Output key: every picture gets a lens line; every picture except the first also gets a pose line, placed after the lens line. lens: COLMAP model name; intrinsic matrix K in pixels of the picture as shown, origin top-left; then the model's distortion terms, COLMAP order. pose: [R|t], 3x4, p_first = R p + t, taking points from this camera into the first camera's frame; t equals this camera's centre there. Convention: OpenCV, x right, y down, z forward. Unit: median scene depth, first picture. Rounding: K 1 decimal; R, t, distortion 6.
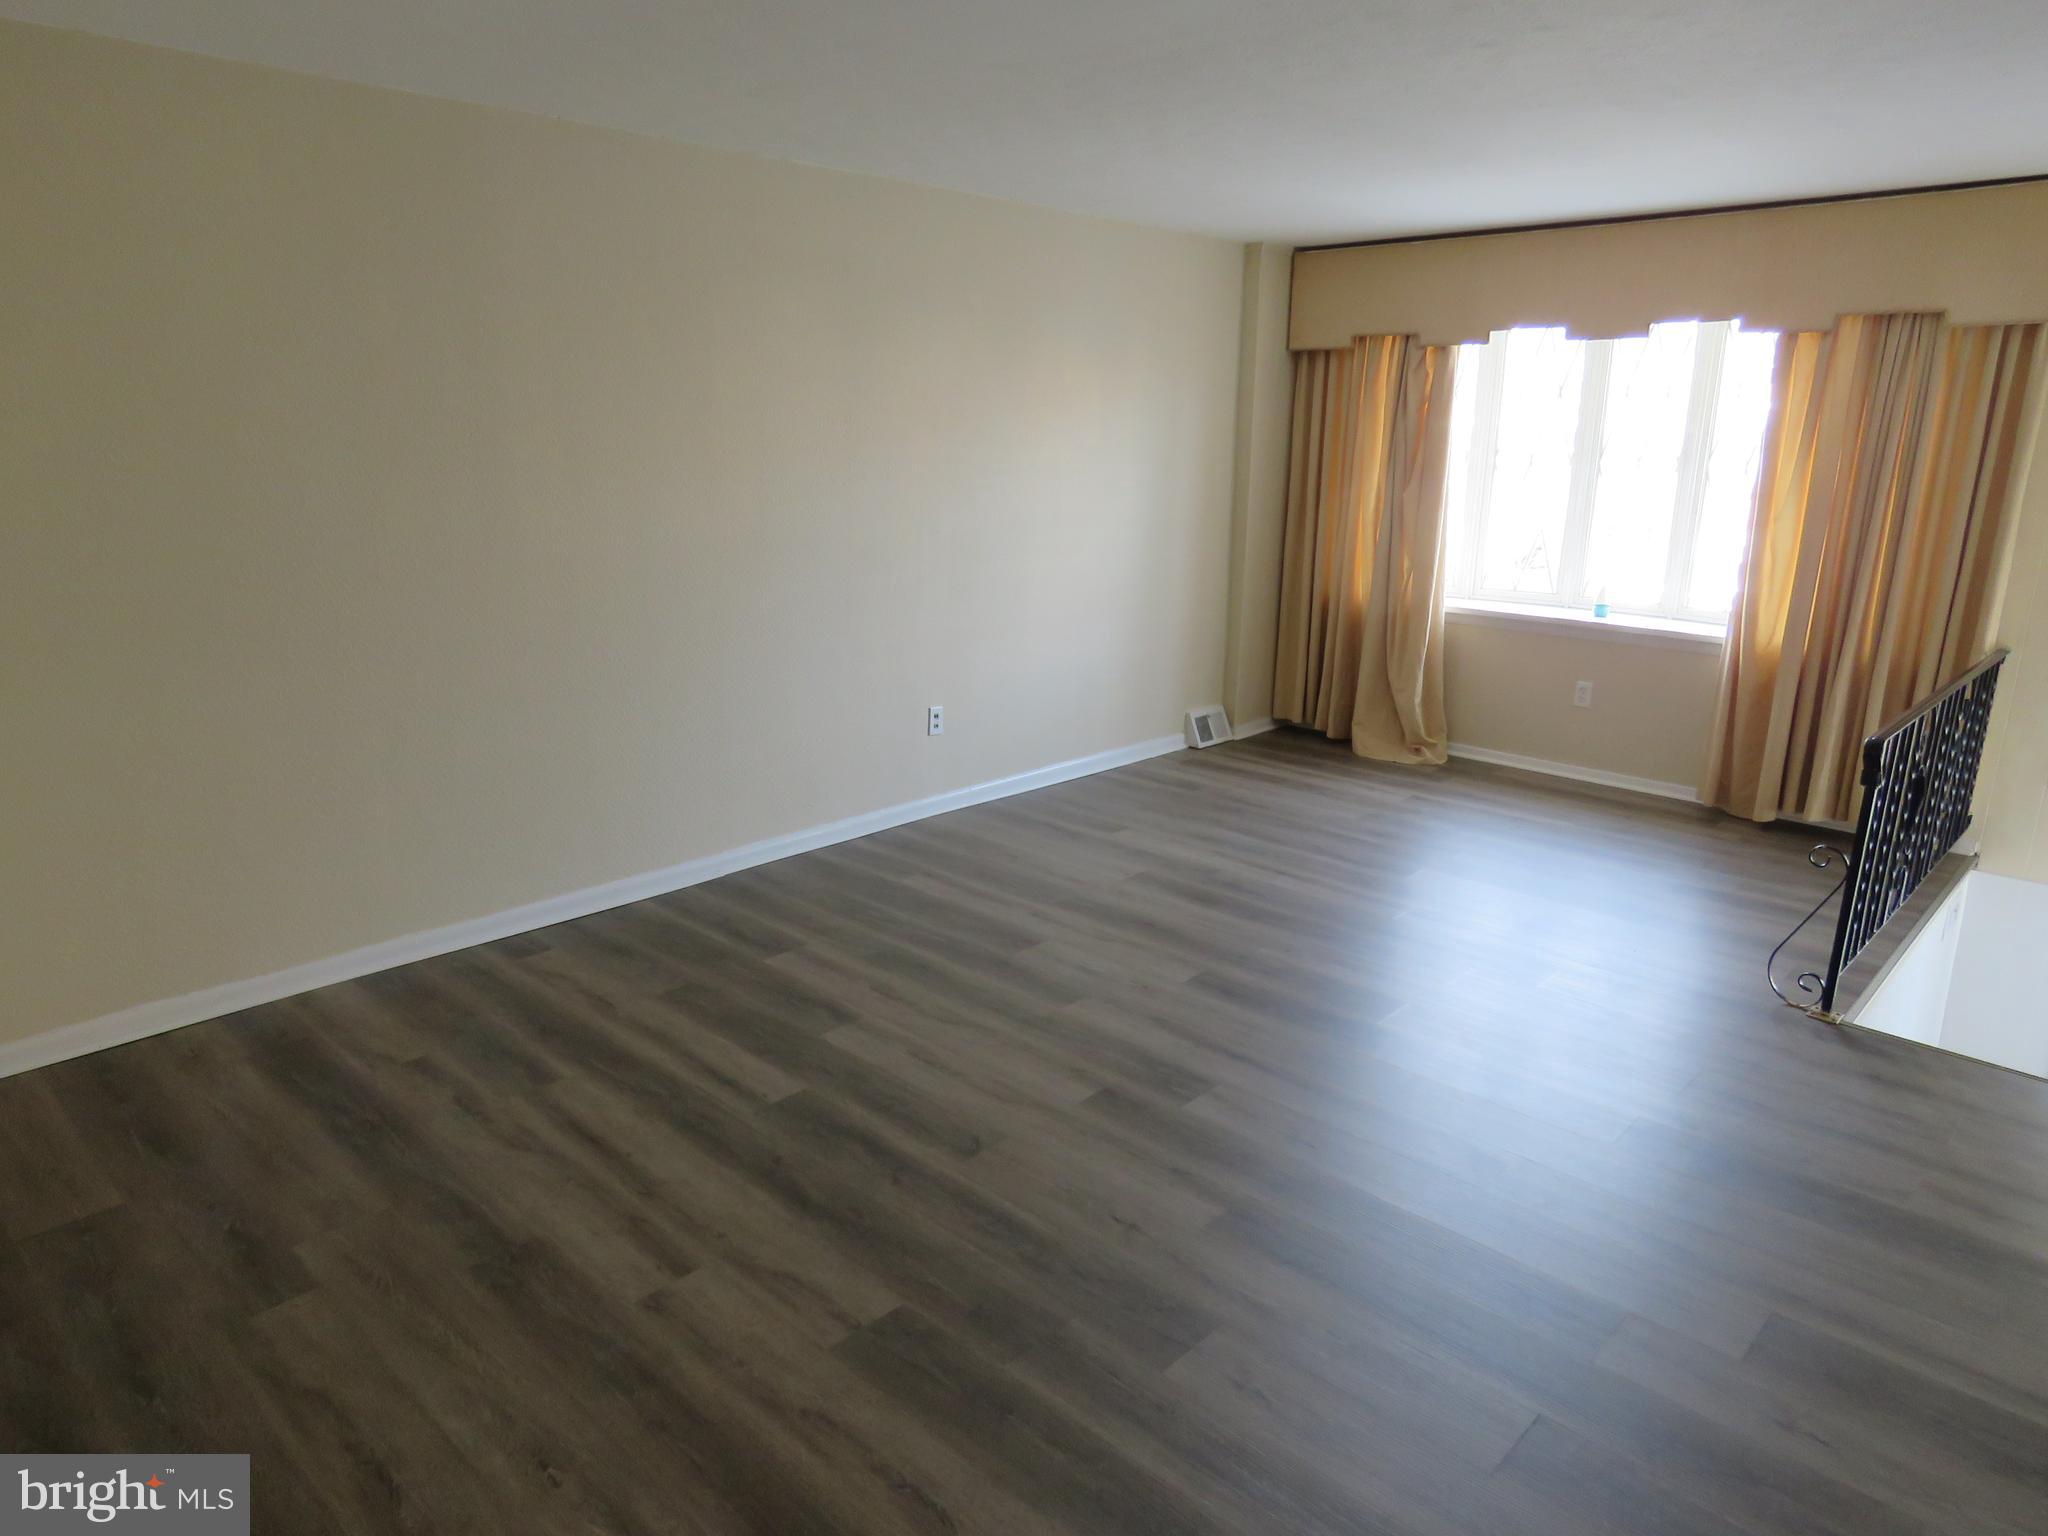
lens RADIAL K [[1313.0, 0, 1021.0], [0, 1313.0, 768.6], [0, 0, 1]] dist [0.002277, 0.002093]
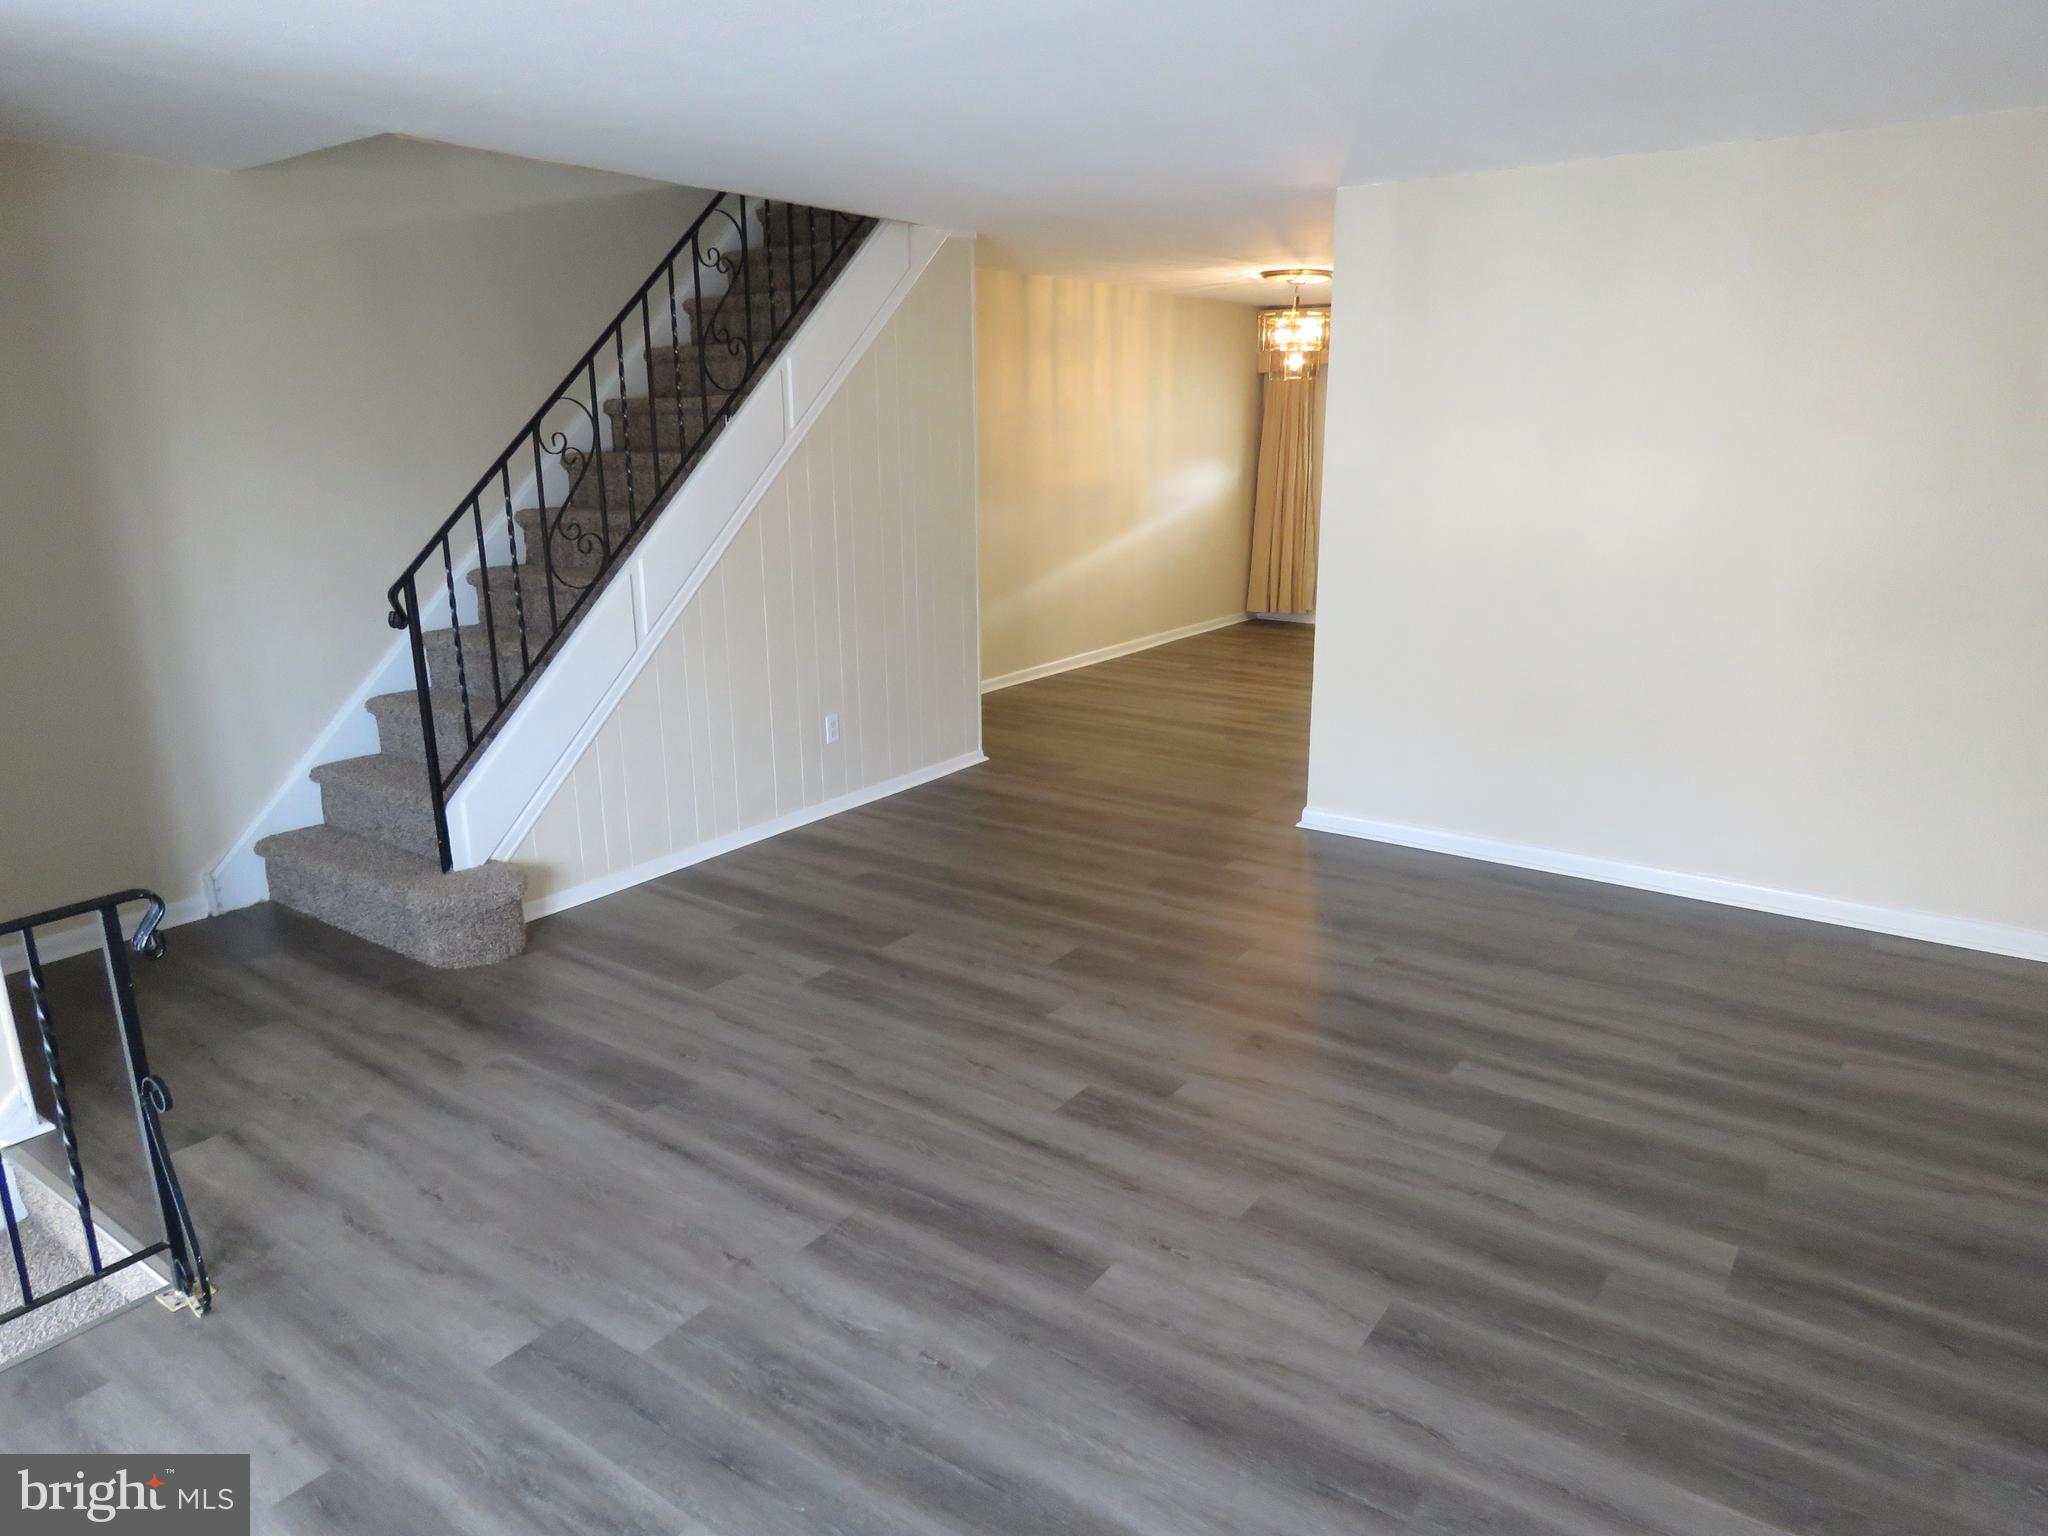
lens RADIAL K [[1313.0, 0, 1021.0], [0, 1313.0, 768.6], [0, 0, 1]] dist [0.002277, 0.002093]
pose [[-0.989817, 0.035235, -0.137913, 0.279675], [-0.039072, 0.864409, 0.501268, -0.434163], [0.136876, 0.501552, -0.854231, 1.585220]]
